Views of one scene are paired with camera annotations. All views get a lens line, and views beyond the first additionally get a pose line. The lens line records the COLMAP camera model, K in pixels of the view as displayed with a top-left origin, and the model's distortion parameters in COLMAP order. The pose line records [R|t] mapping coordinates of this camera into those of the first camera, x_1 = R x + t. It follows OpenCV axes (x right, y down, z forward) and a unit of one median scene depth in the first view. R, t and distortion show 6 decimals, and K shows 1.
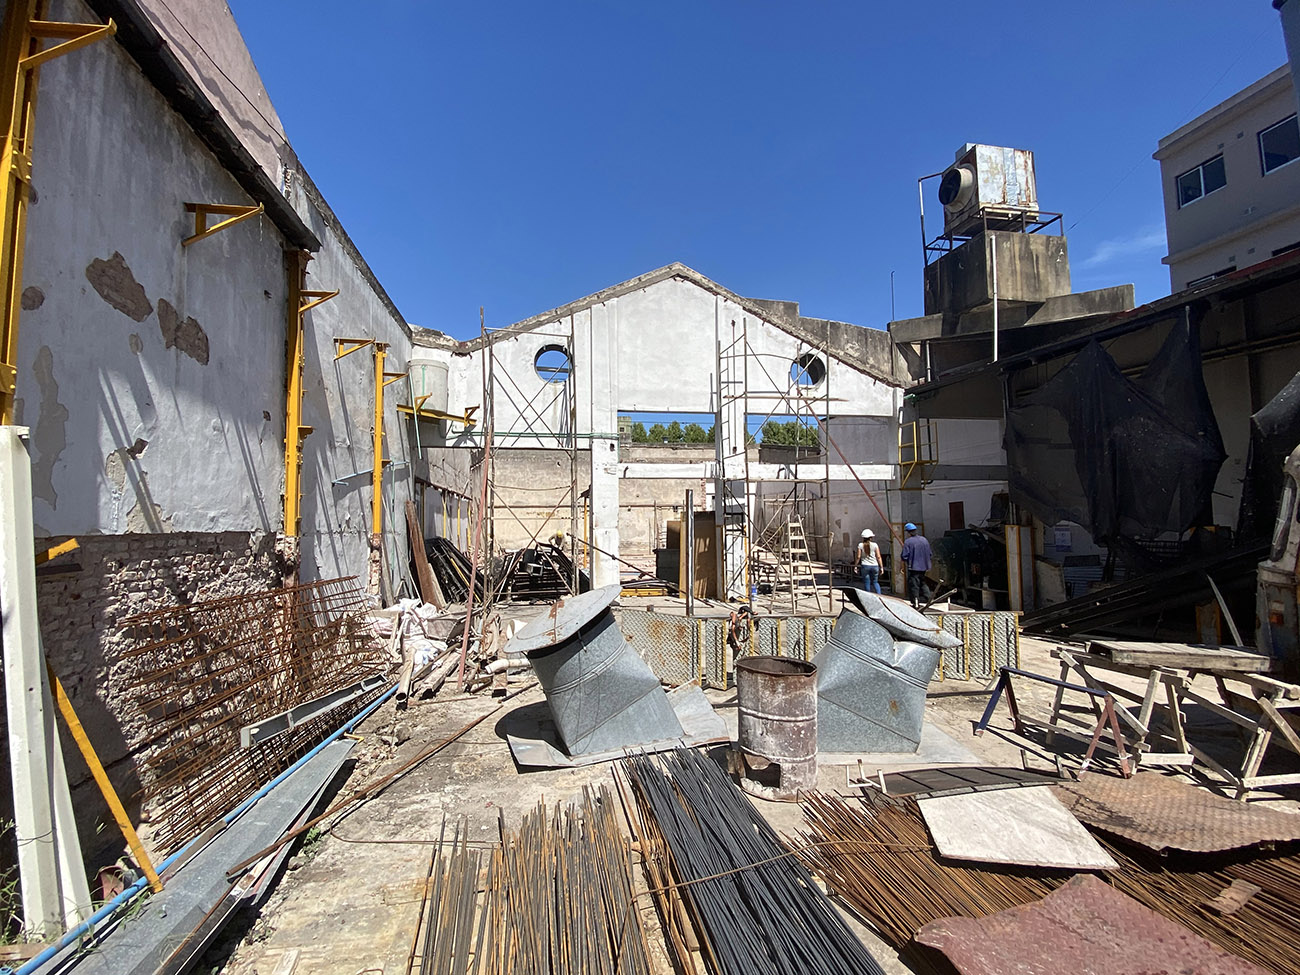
lens RADIAL K [[574.2, 0, 650.0], [0, 574.2, 487.5], [0, 0, 1]] dist [0.002021, -0.000155]
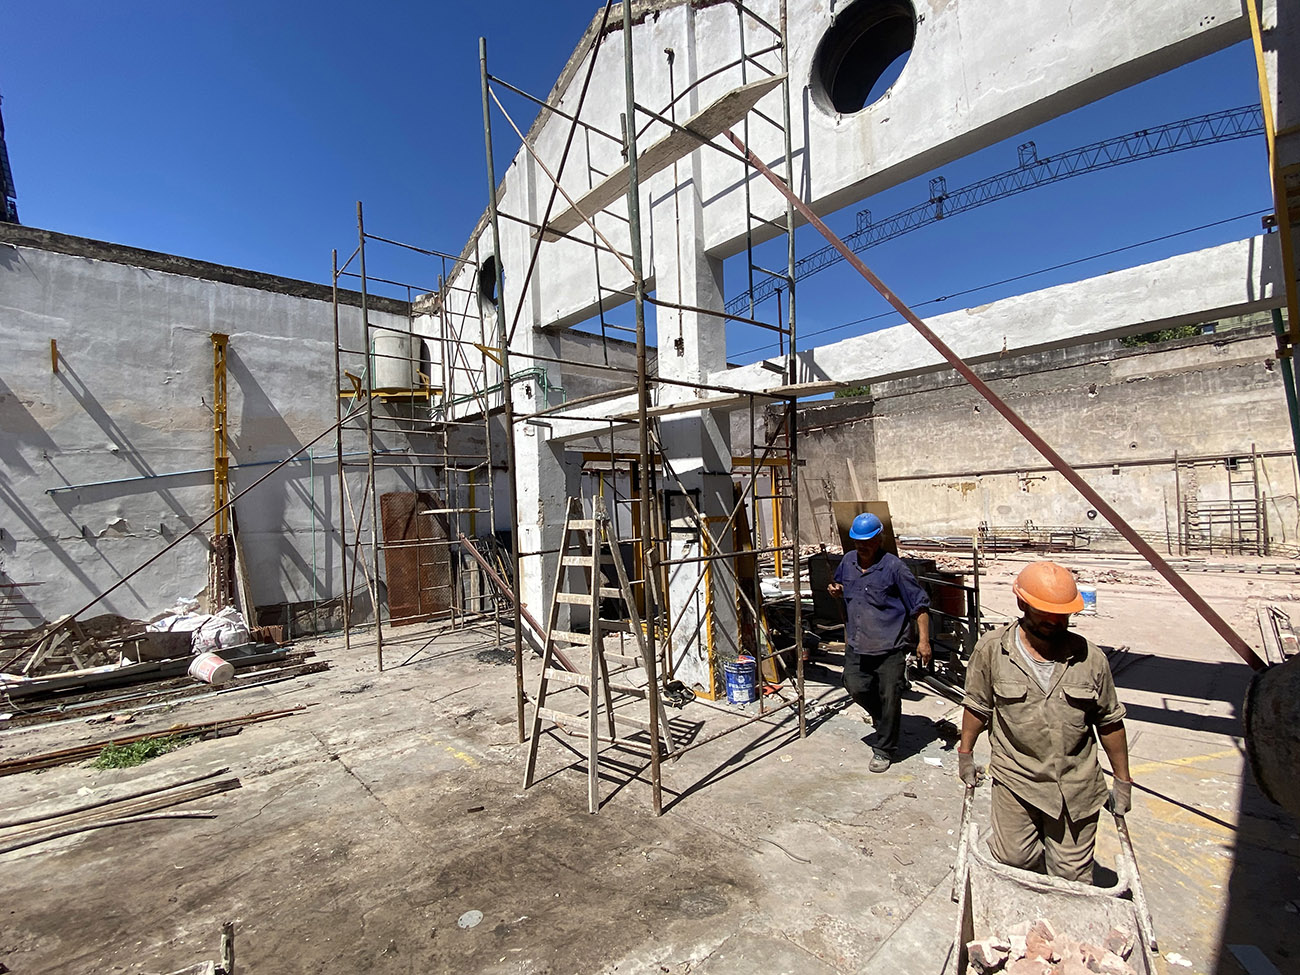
lens RADIAL K [[599.5, 0, 623.9], [0, 599.5, 487.9], [0, 0, 1]] dist [-0.031888, -0.000596]
pose [[0.511779, -0.040935, -0.858142, 0.214088], [0.081113, 0.996705, 0.000829, 0.016109], [0.855280, -0.070031, 0.513413, 0.304203]]
